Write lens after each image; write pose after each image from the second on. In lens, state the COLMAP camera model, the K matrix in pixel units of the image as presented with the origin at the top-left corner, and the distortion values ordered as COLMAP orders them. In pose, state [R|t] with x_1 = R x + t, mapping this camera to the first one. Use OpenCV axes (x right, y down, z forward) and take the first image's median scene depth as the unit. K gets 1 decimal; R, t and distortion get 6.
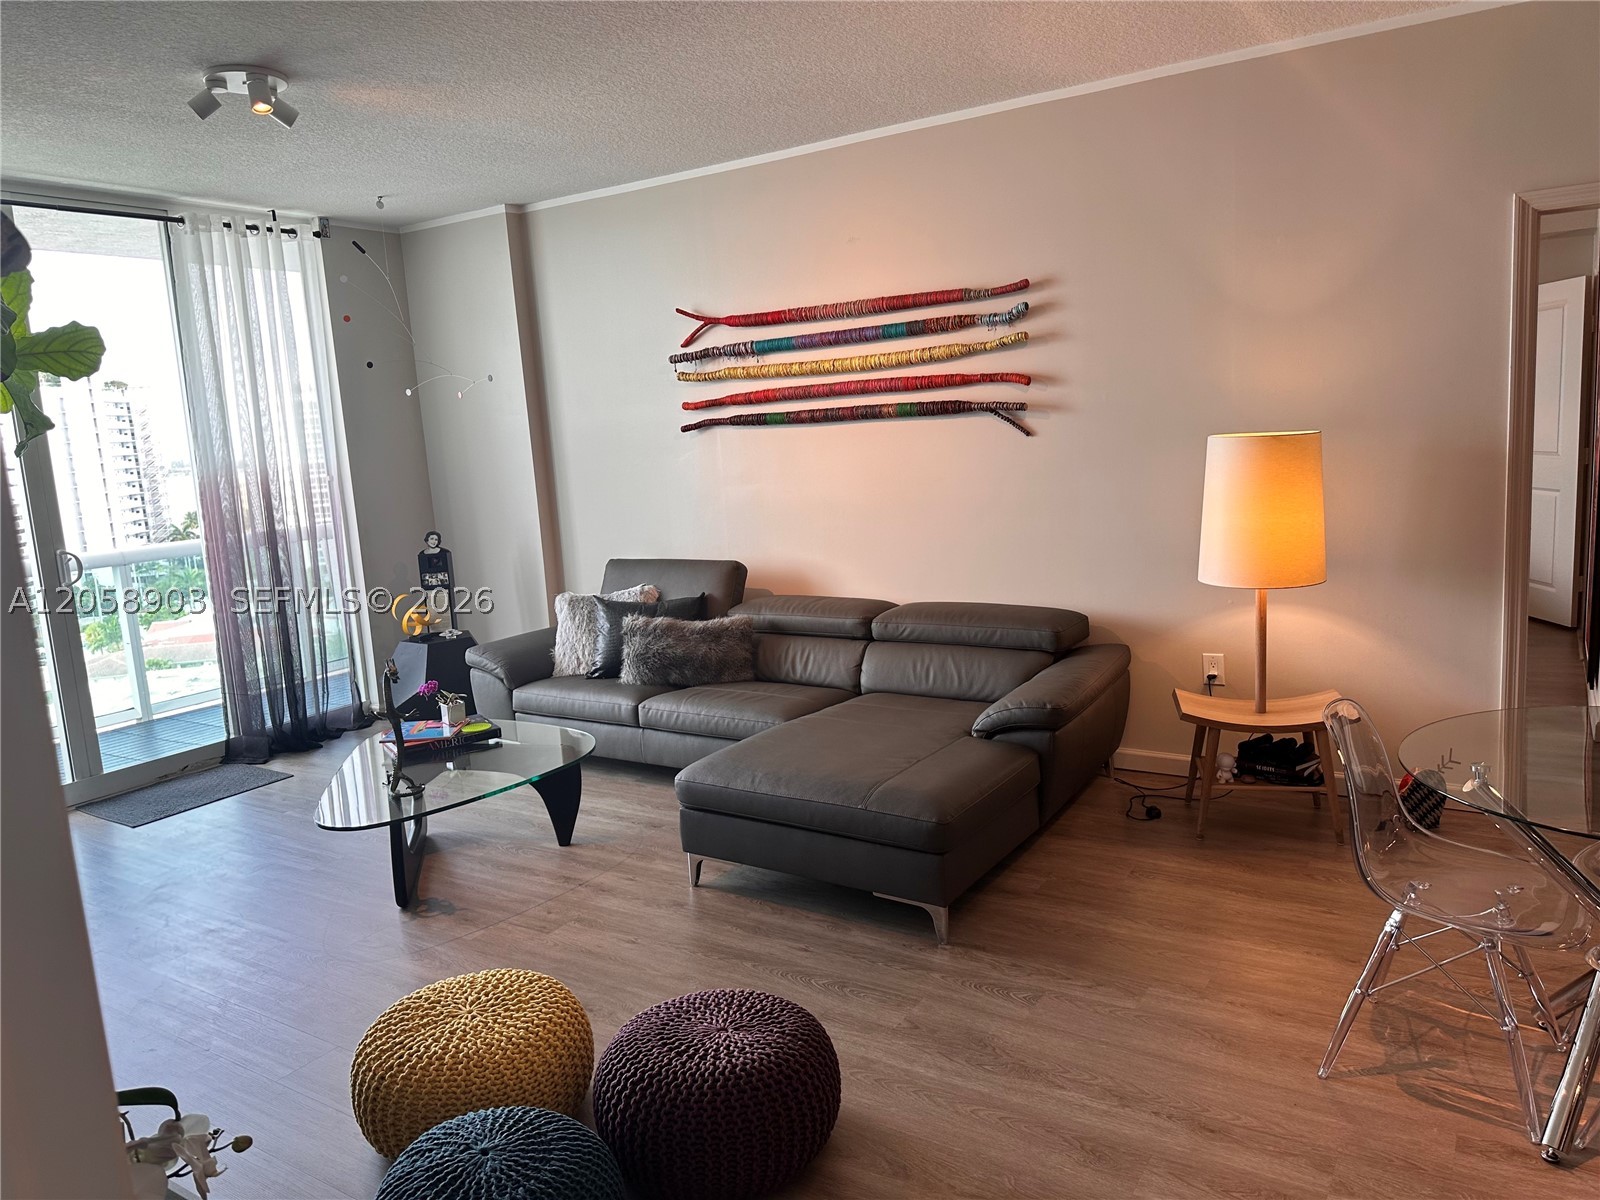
lens RADIAL K [[1089.2, 0, 797.1], [0, 1089.2, 634.8], [0, 0, 1]] dist [0.079672, -0.001289]
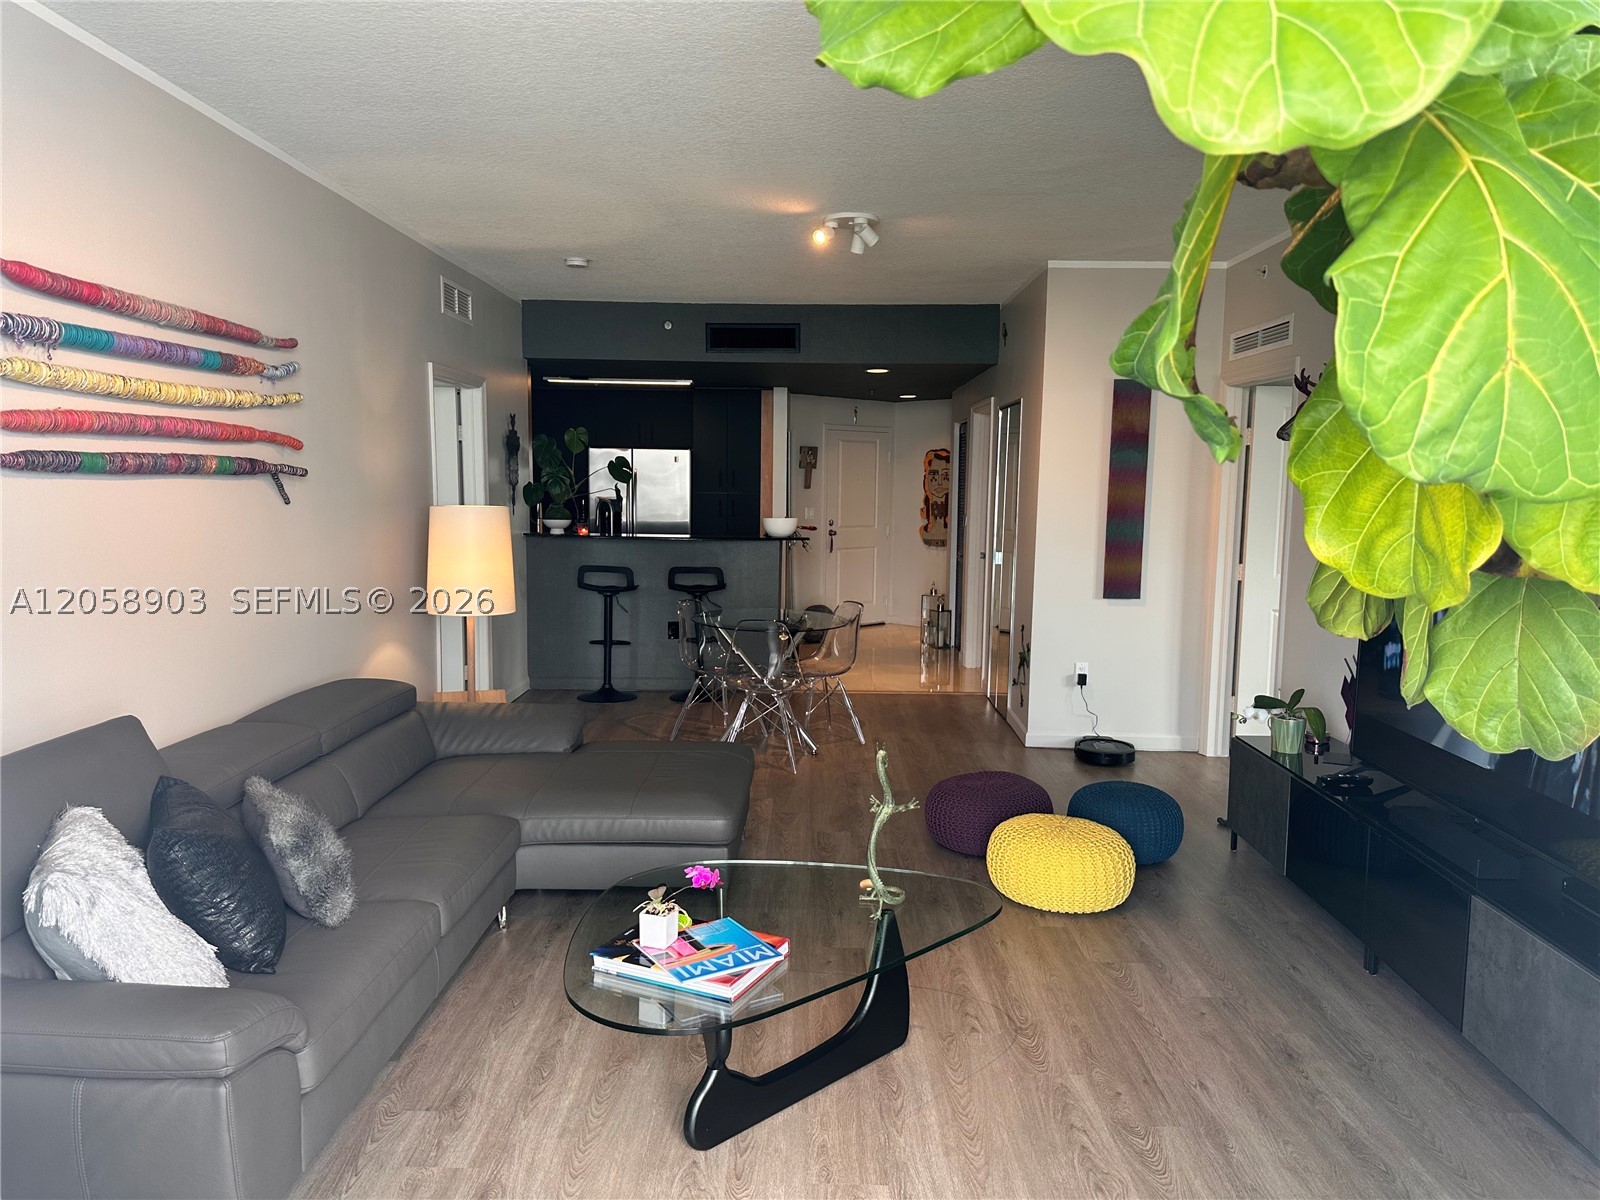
lens RADIAL K [[1137.7, 0, 800.0], [0, 1137.7, 600.0], [0, 0, 1]] dist [0.142708, -0.254906]
pose [[-0.525695, -0.023873, 0.850338, -0.772916], [0.200874, 0.967854, 0.151356, -0.152188], [-0.826616, 0.250378, -0.504001, 1.065485]]
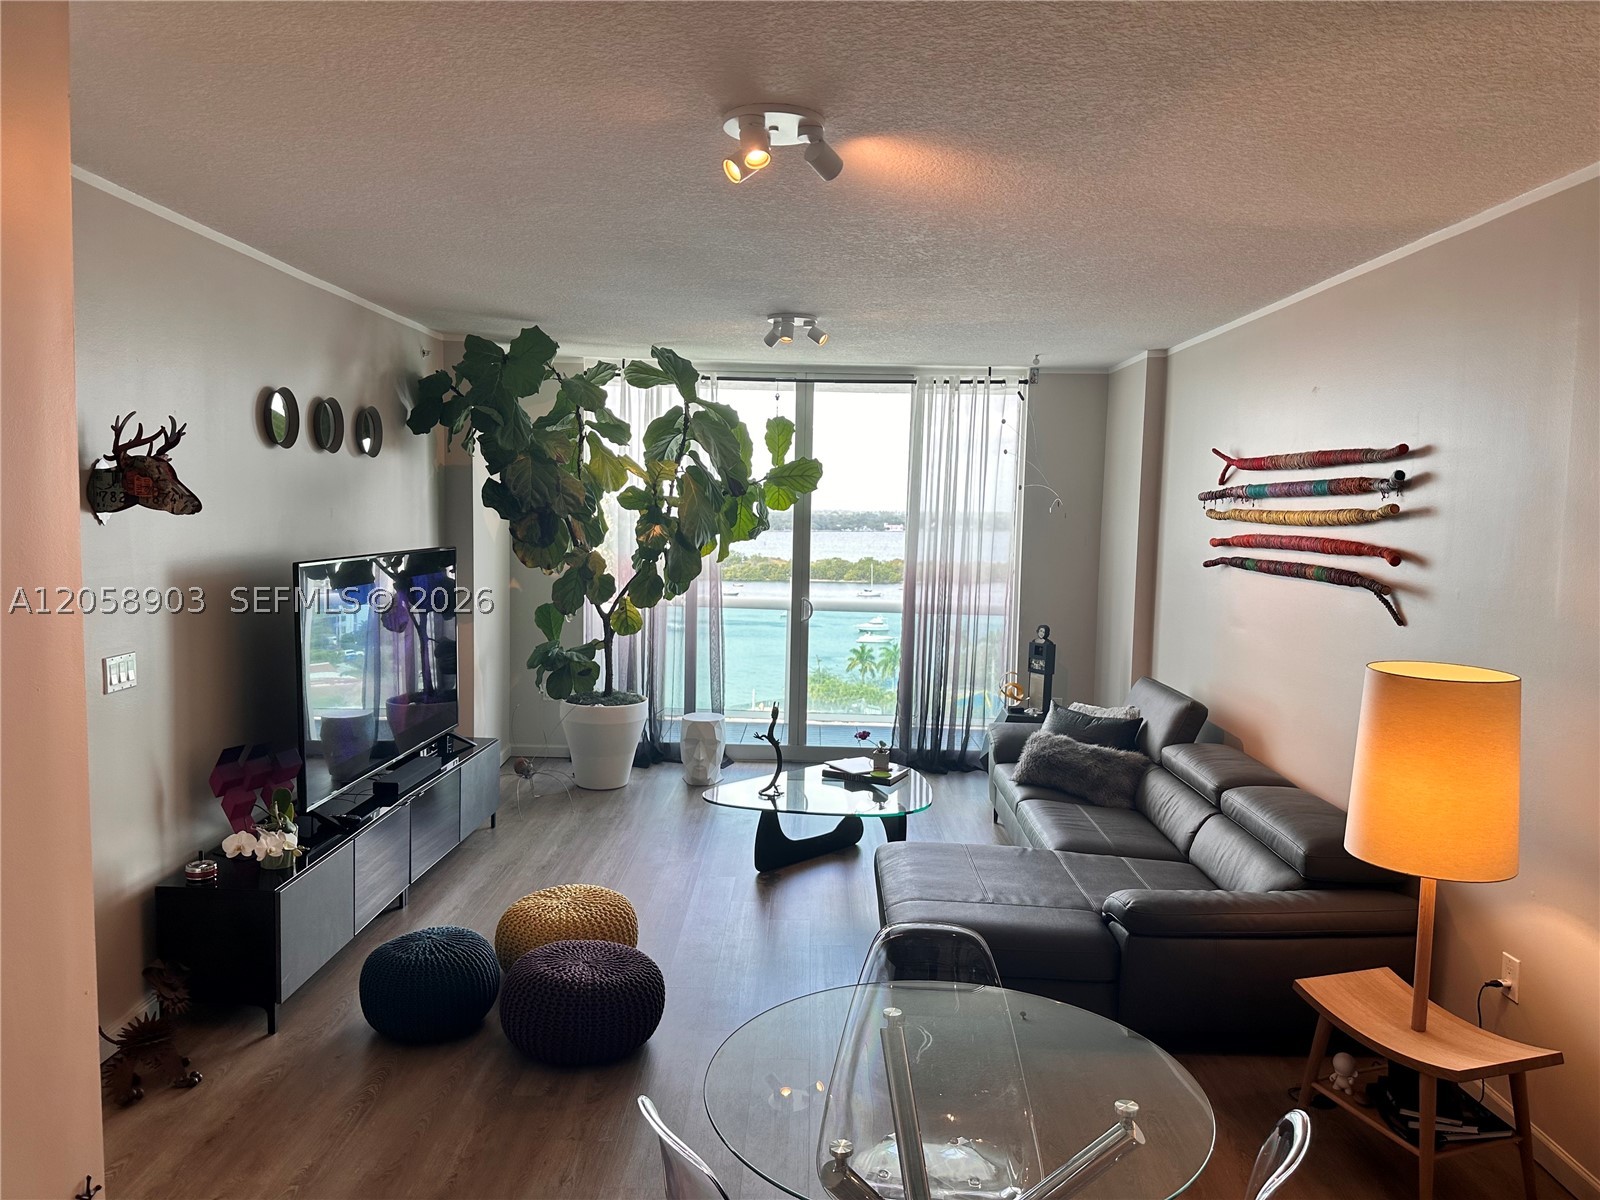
lens RADIAL K [[1137.7, 0, 800.0], [0, 1137.7, 600.0], [0, 0, 1]] dist [0.142708, -0.254906]
pose [[0.532996, 0.150036, -0.832709, 0.641465], [-0.229662, 0.972859, 0.028287, -0.111610], [0.814353, 0.176165, 0.552987, 0.134137]]
